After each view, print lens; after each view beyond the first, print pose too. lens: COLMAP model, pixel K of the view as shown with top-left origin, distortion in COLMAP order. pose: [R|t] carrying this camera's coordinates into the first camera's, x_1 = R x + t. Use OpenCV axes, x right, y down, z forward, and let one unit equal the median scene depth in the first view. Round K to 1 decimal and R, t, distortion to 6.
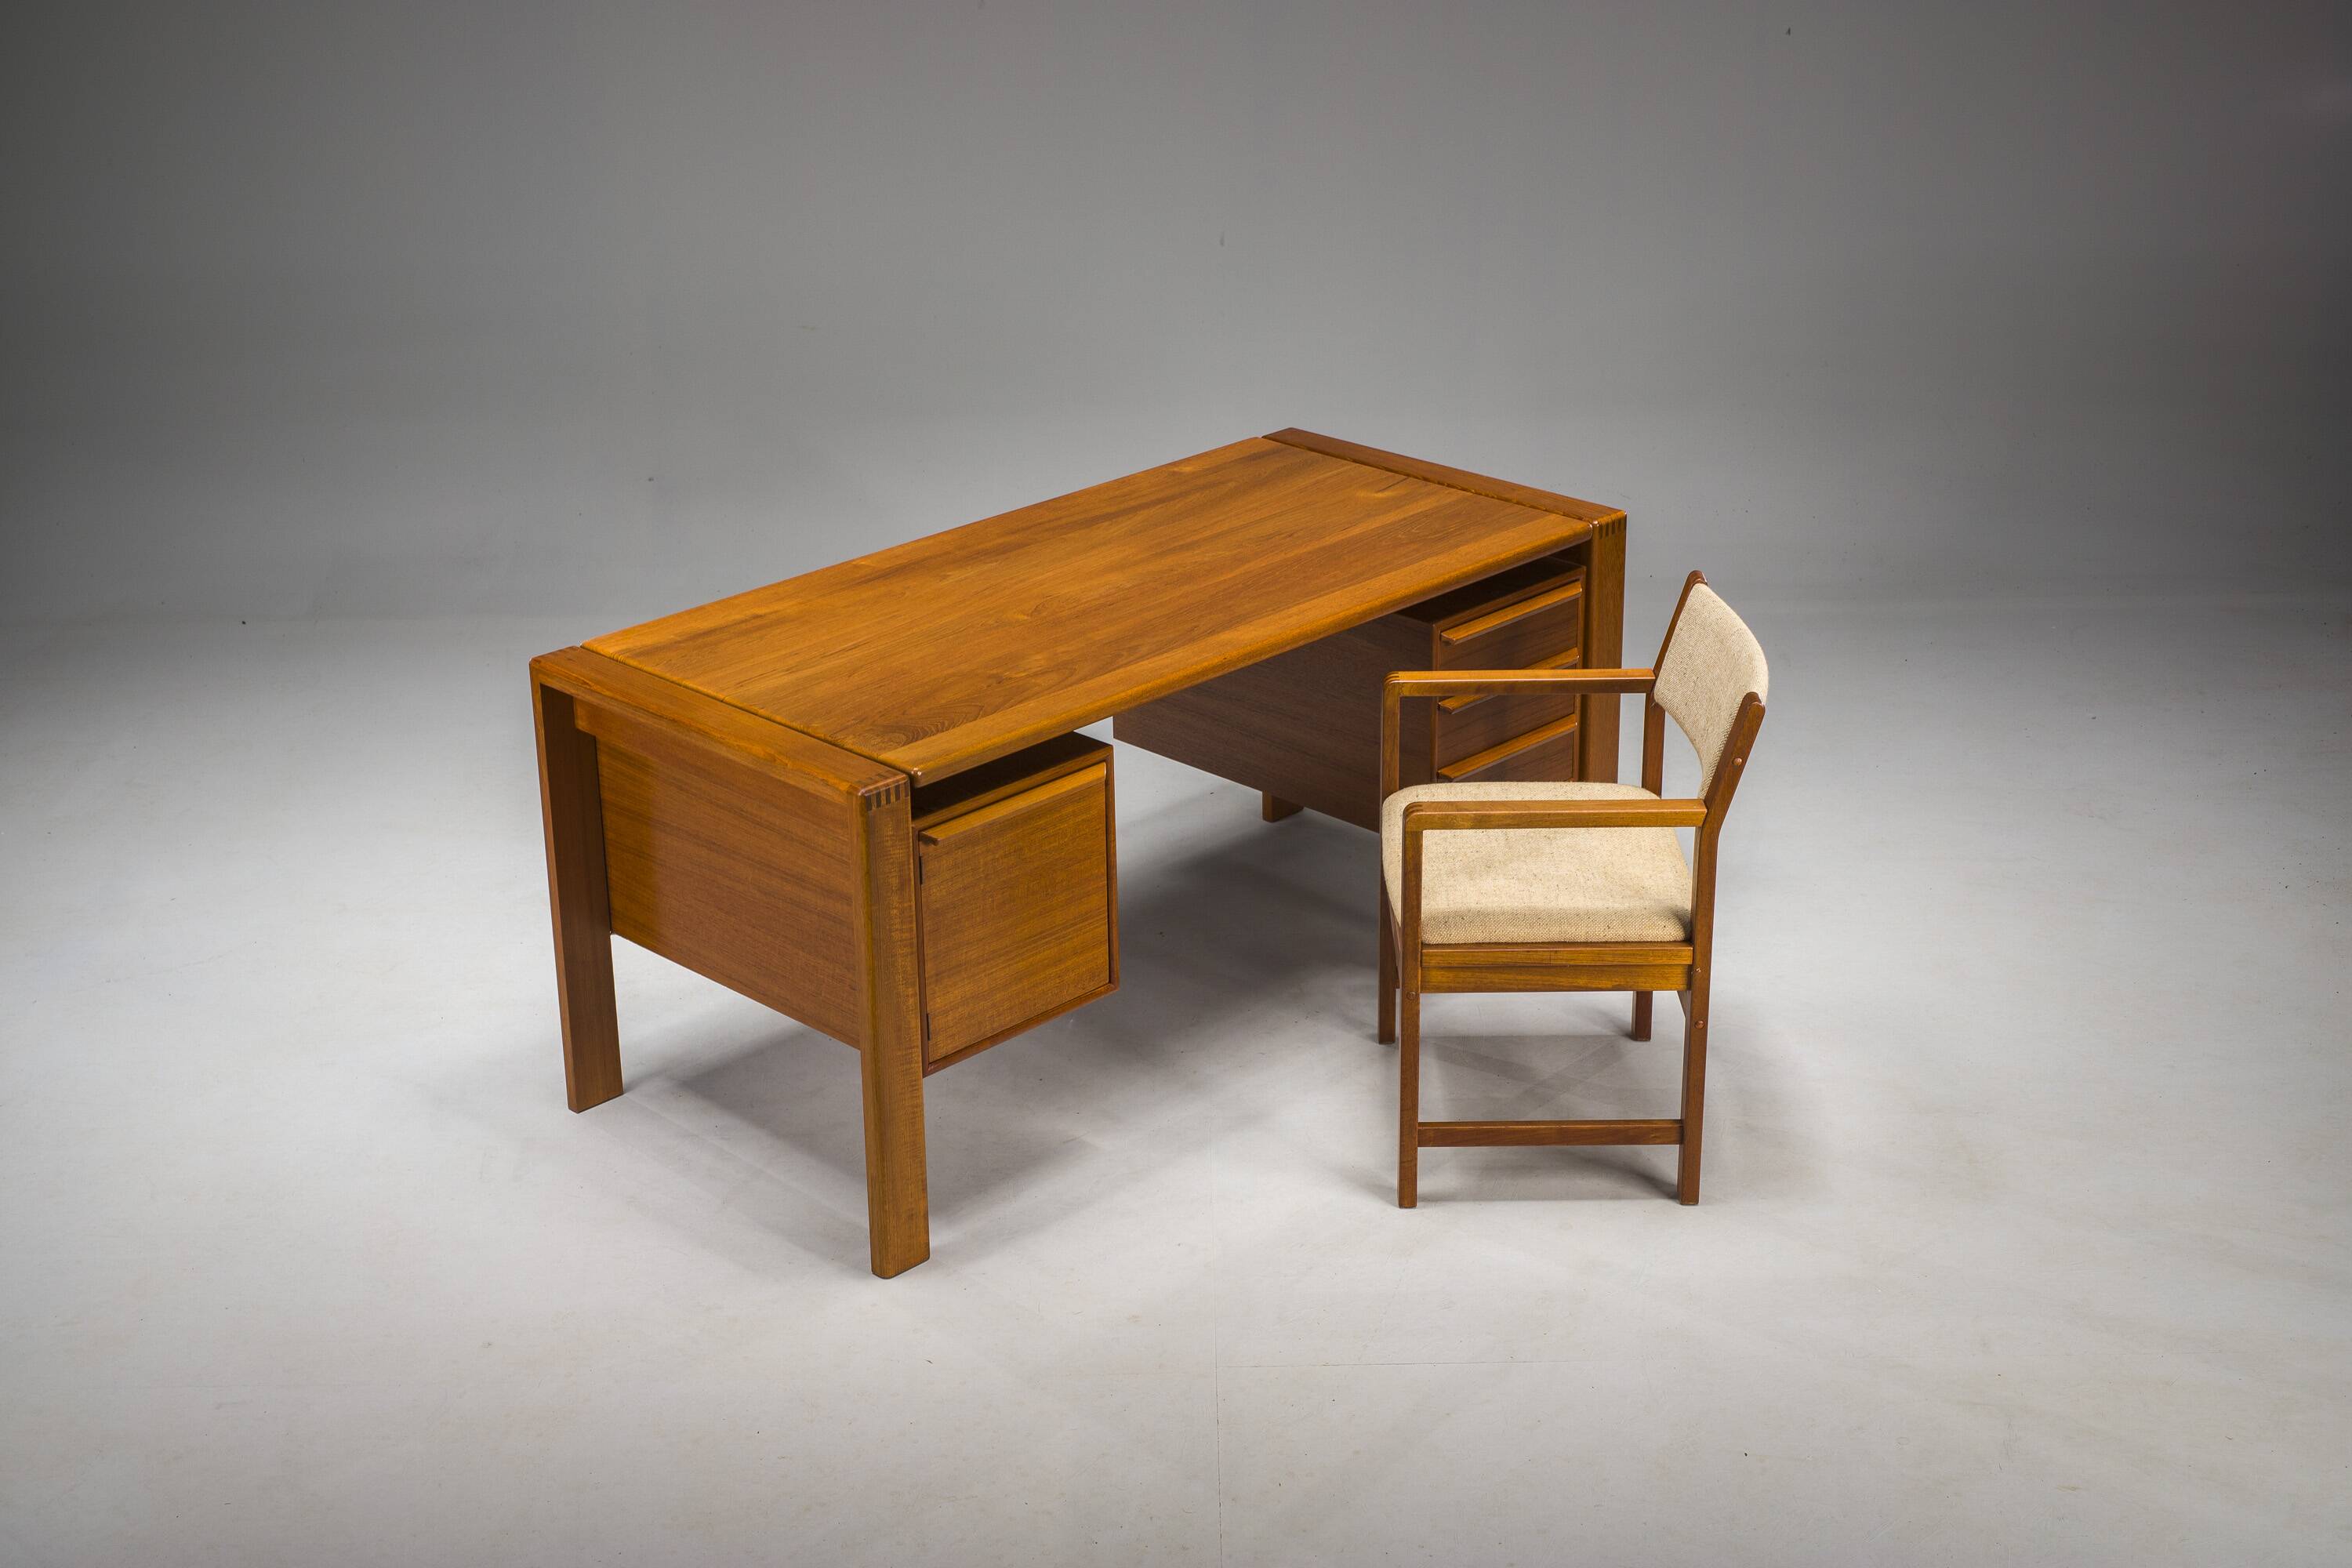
lens RADIAL K [[3304.4, 0, 1176.0], [0, 3304.4, 784.0], [0, 0, 1]] dist [-0.007368, 0.045650]
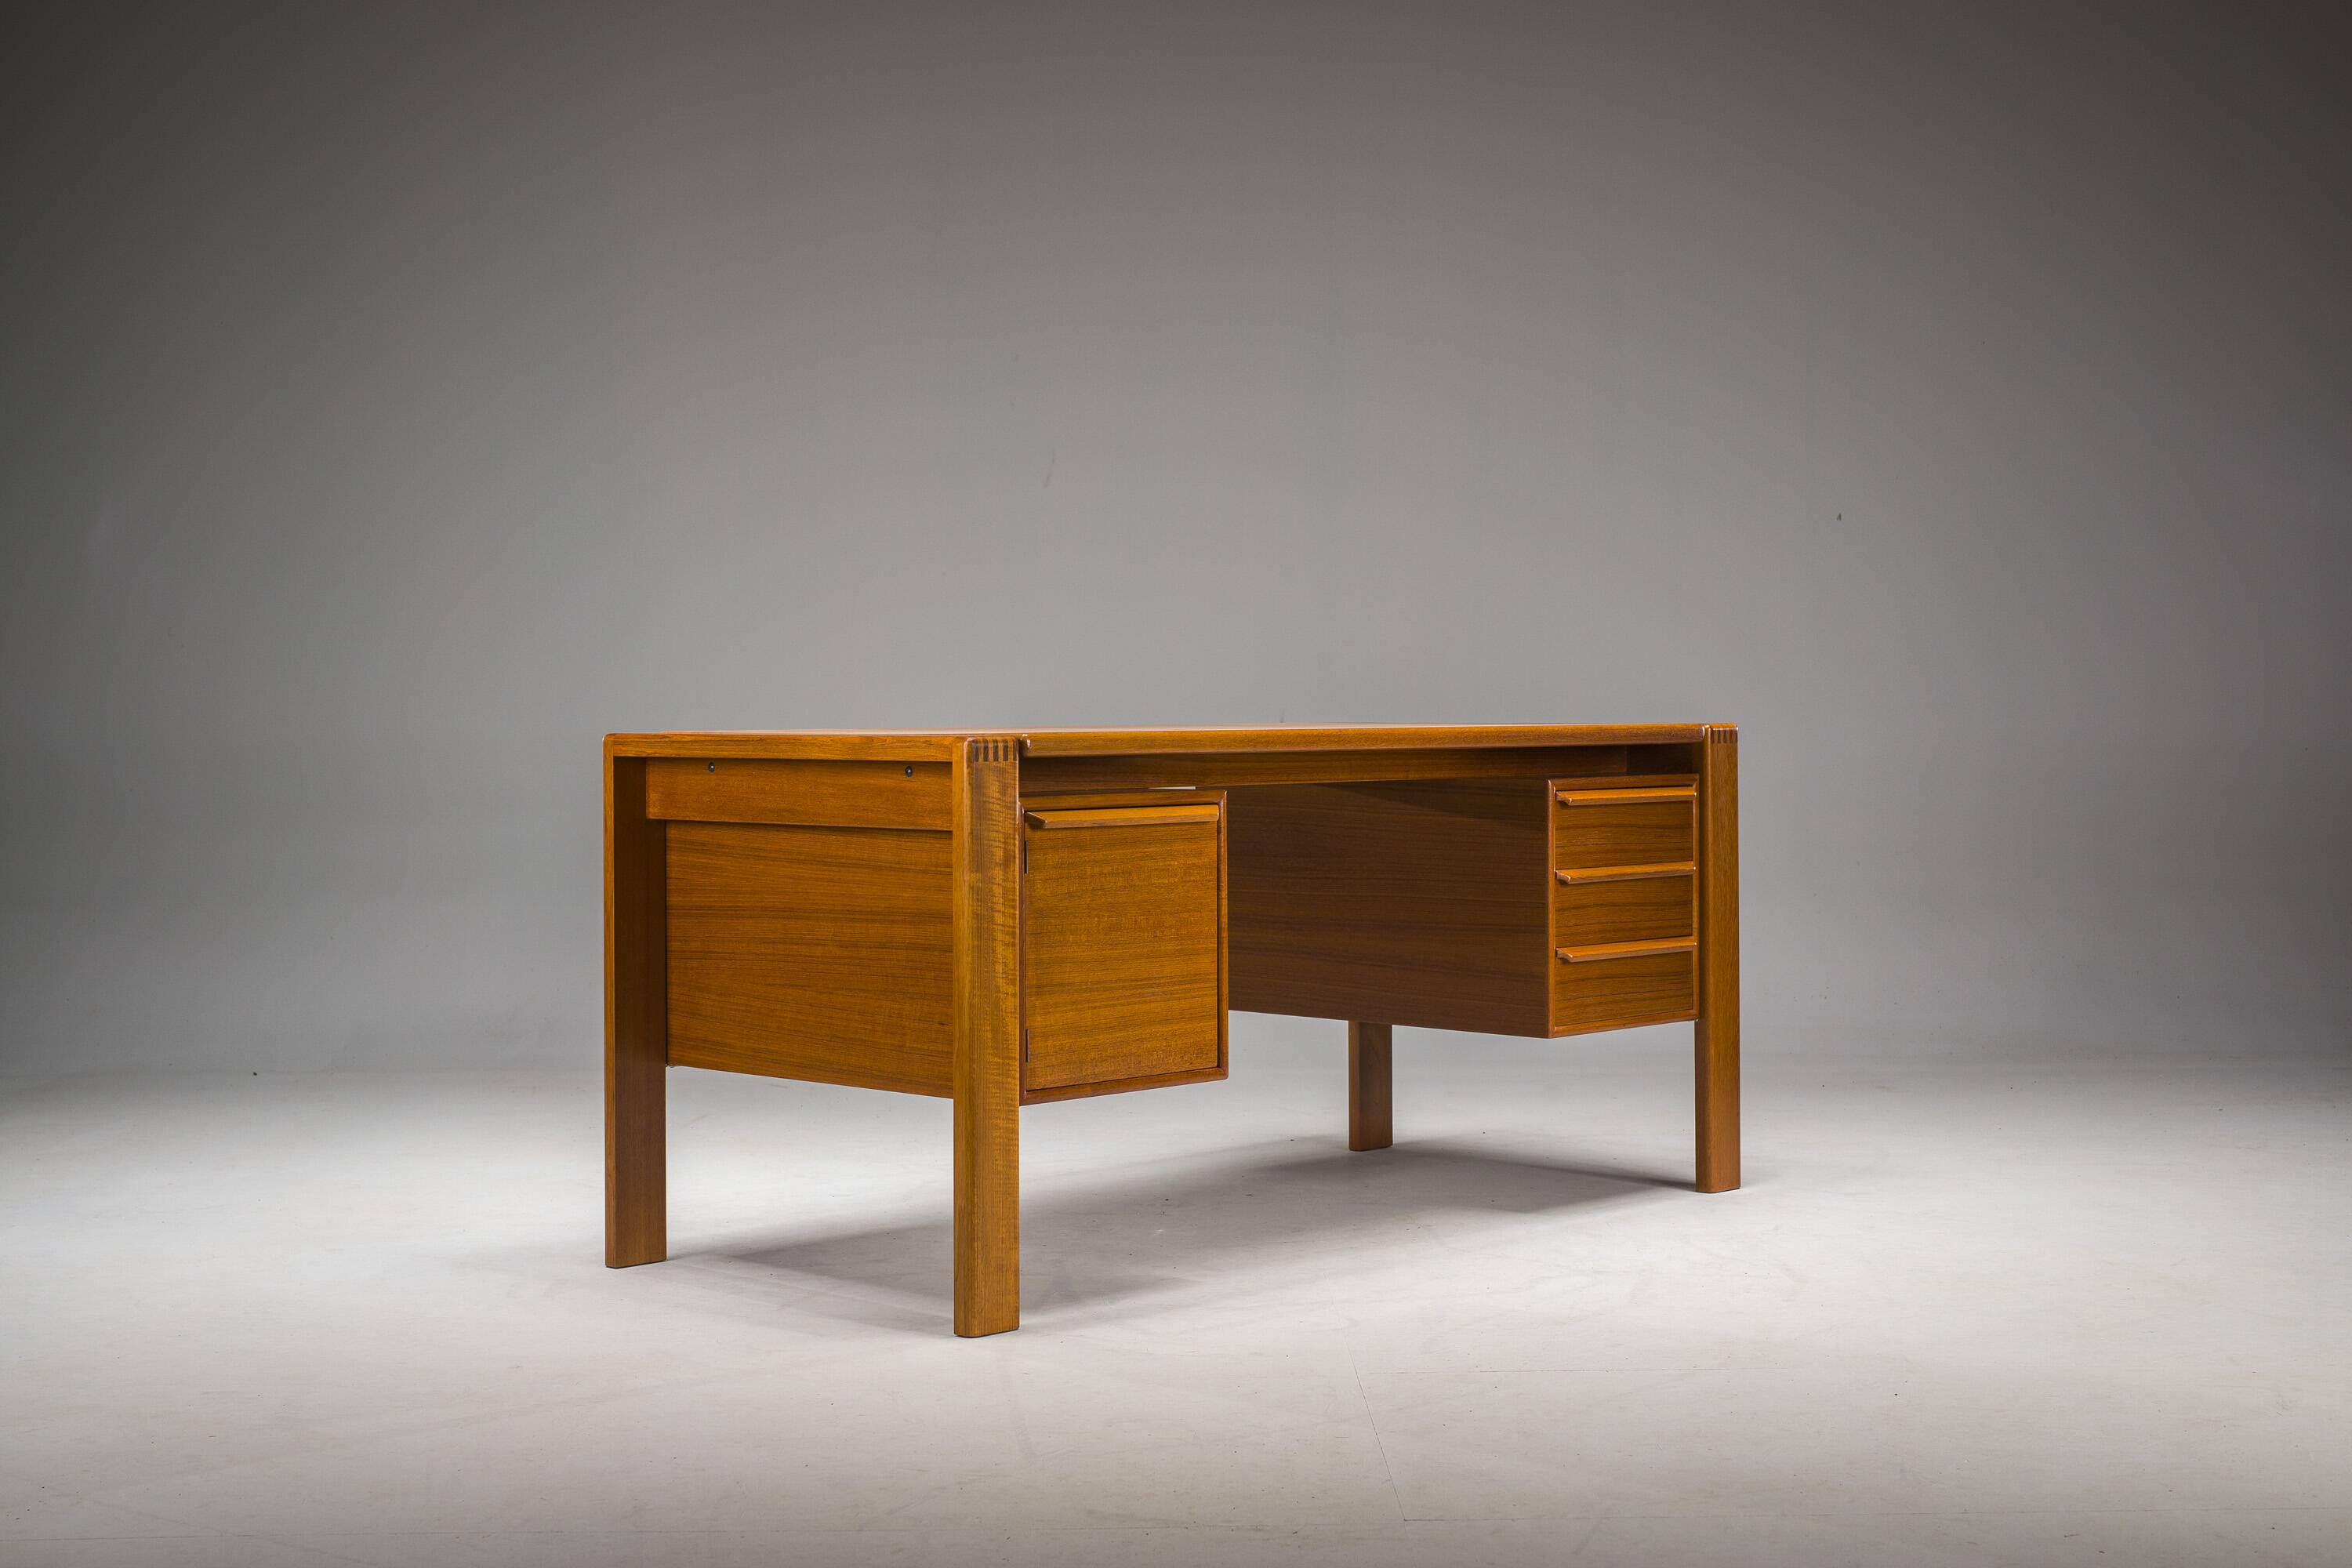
lens RADIAL K [[3304.4, 0, 1176.0], [0, 3304.4, 784.0], [0, 0, 1]] dist [-0.007368, 0.045650]
pose [[0.999927, 0.007770, 0.009246, -0.041977], [-0.004002, 0.935464, -0.353400, 0.318814], [-0.011395, 0.353337, 0.935427, 0.123110]]
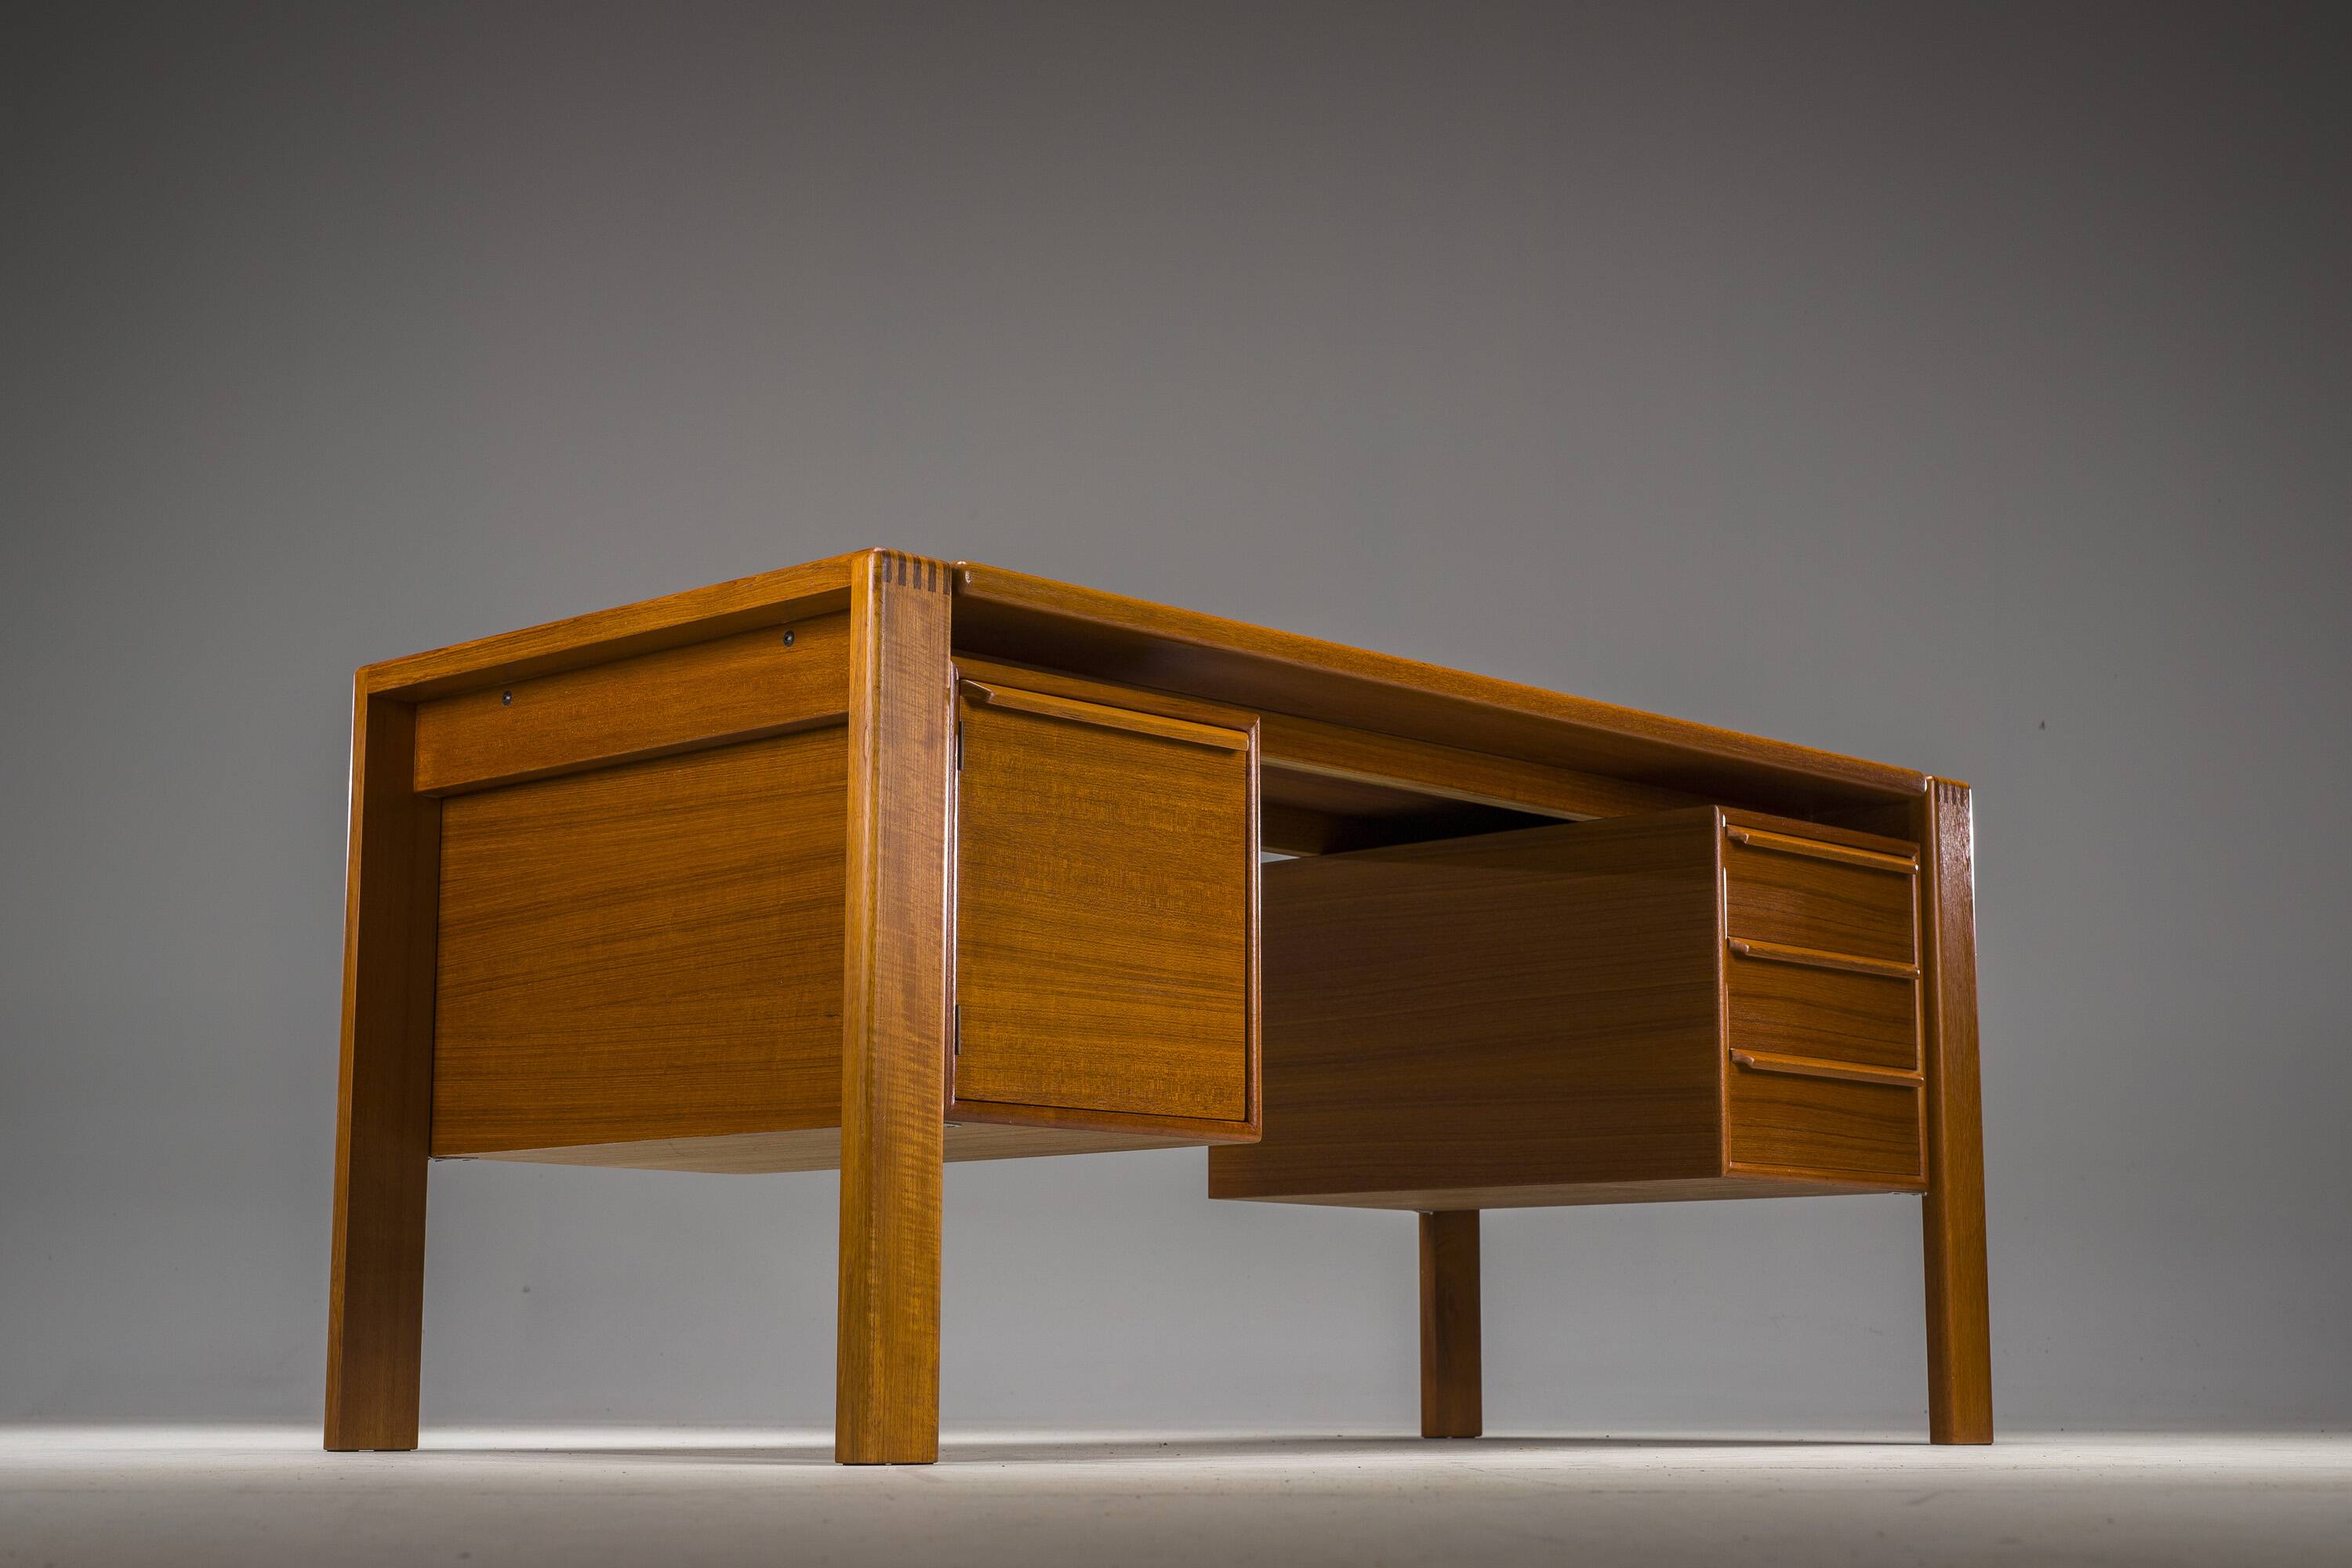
lens RADIAL K [[3723.8, 0, 1172.2], [0, 3723.8, 839.8], [0, 0, 1]] dist [-0.028152, -0.049080]
pose [[0.999843, 0.016143, 0.007284, -0.040703], [-0.010163, 0.859812, -0.510510, 0.376457], [-0.014504, 0.510356, 0.859841, 0.396577]]
